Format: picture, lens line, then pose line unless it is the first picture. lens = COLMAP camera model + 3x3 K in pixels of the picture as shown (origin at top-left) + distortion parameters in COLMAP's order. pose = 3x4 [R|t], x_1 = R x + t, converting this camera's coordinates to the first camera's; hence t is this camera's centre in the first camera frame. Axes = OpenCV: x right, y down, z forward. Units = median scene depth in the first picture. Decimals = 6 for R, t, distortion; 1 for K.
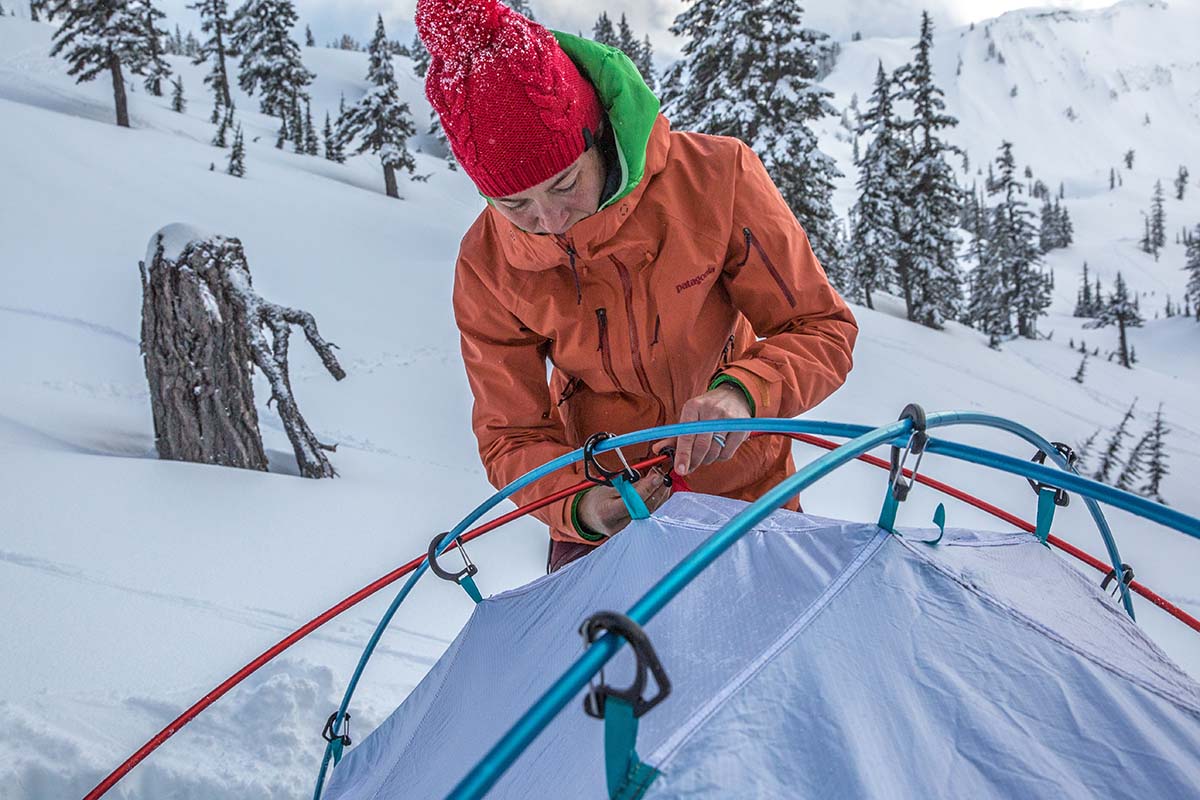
lens RADIAL K [[1236.3, 0, 601.8], [0, 1236.3, 393.3], [0, 0, 1]] dist [-0.013043, 0.000000]
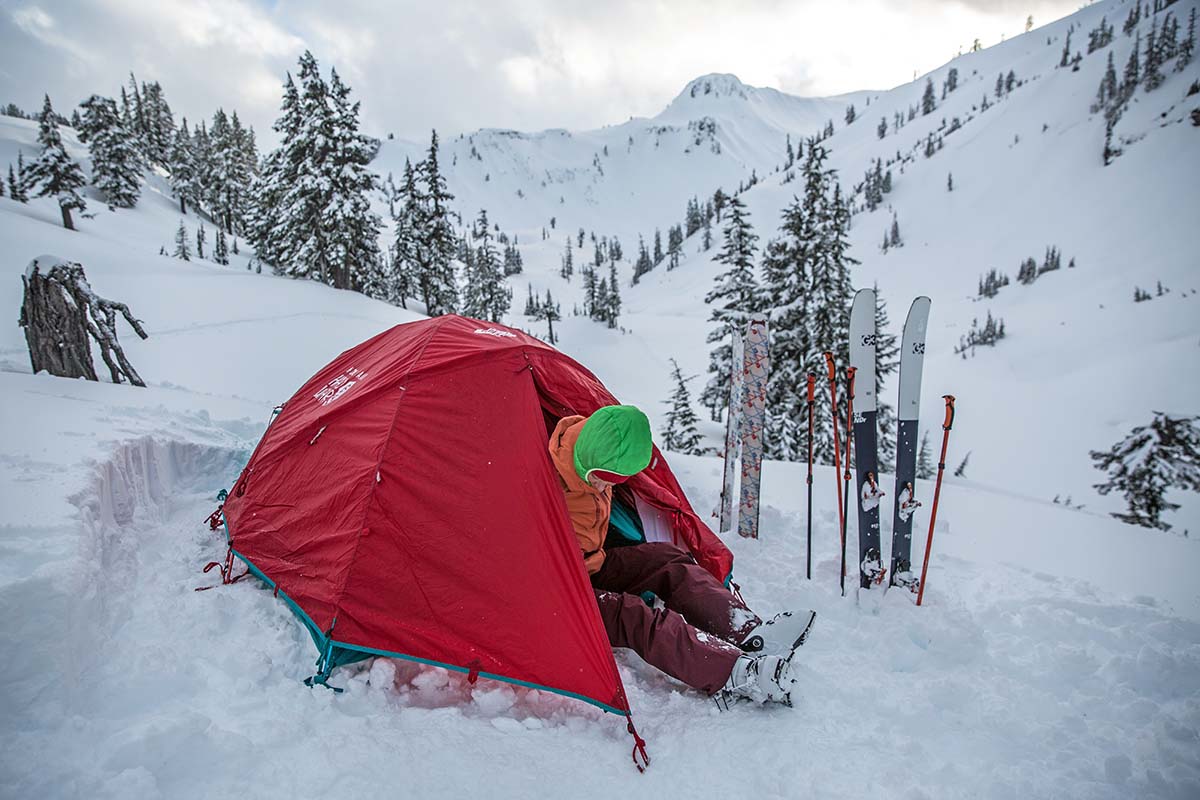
lens RADIAL K [[847.7, 0, 599.7], [0, 847.7, 398.2], [0, 0, 1]] dist [-0.068473, 0.008865]
pose [[0.902037, -0.035968, 0.430157, -0.033026], [0.021443, 0.999026, 0.038570, 0.011436], [-0.431125, -0.025568, 0.901930, -0.114901]]
